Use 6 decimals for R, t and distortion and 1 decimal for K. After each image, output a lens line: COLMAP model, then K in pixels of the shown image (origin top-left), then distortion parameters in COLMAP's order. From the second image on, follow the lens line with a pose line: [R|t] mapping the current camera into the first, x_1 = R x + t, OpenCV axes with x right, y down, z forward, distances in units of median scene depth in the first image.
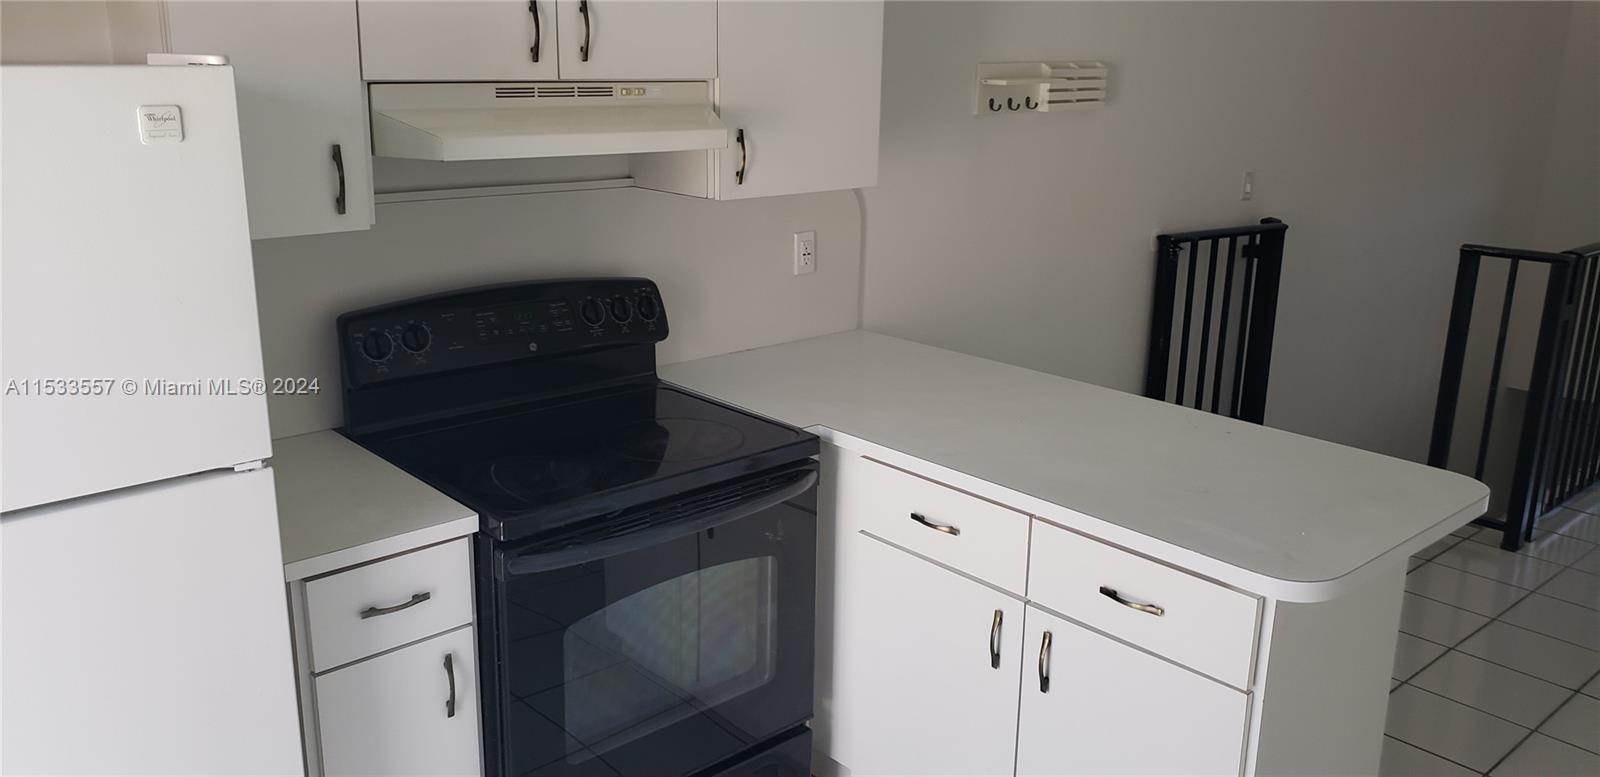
lens RADIAL K [[1254.5, 0, 800.0], [0, 1254.5, 388.5], [0, 0, 1]] dist [-0.000984, -0.000946]
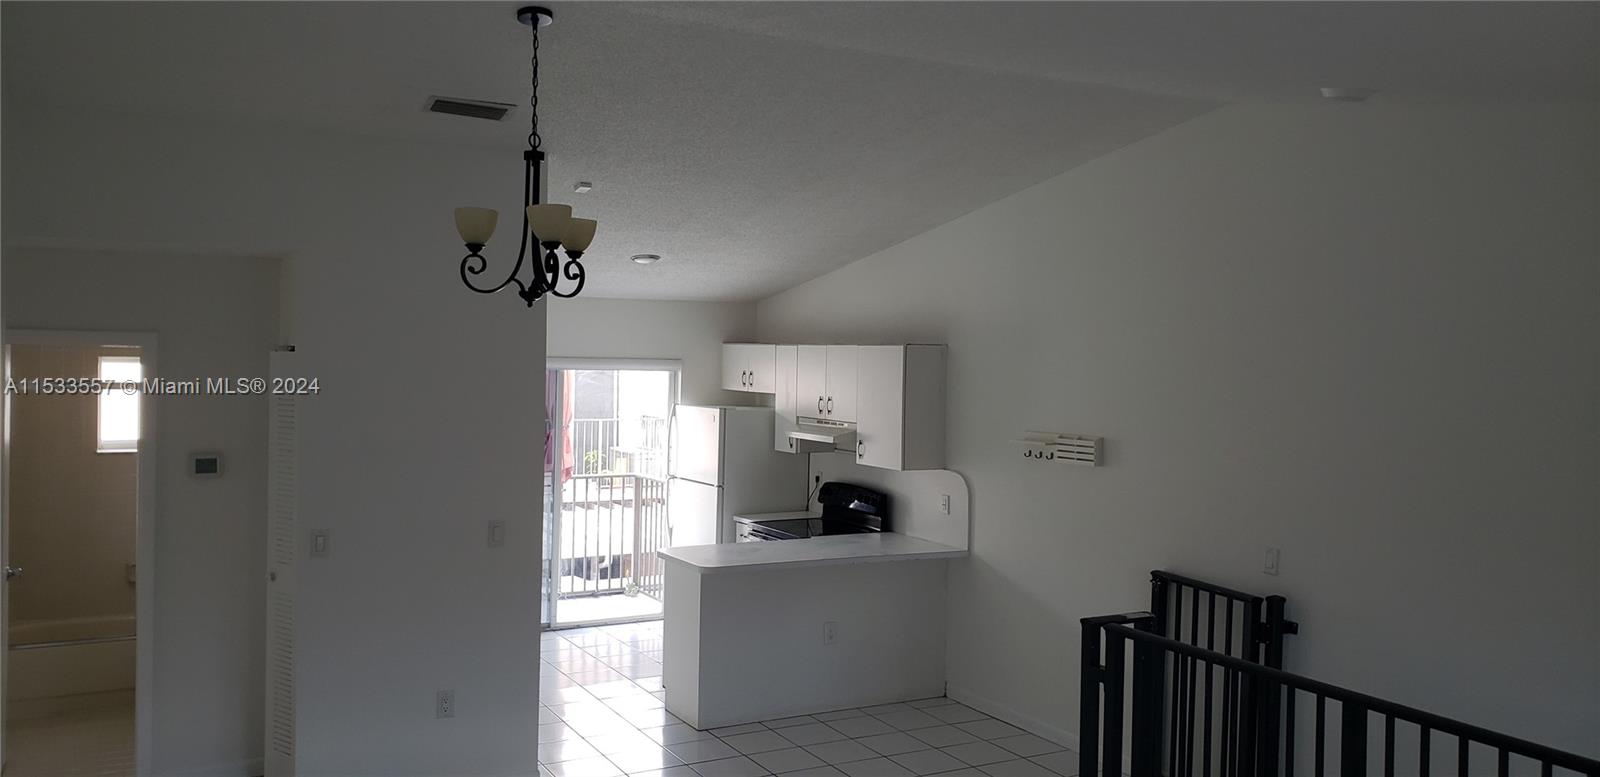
lens RADIAL K [[1254.5, 0, 800.0], [0, 1254.5, 388.5], [0, 0, 1]] dist [-0.000984, -0.000946]
pose [[-0.221450, -0.002314, -0.975169, 1.656924], [-0.294476, 0.953472, 0.064609, -0.278753], [0.929647, 0.301472, -0.211828, 0.868942]]
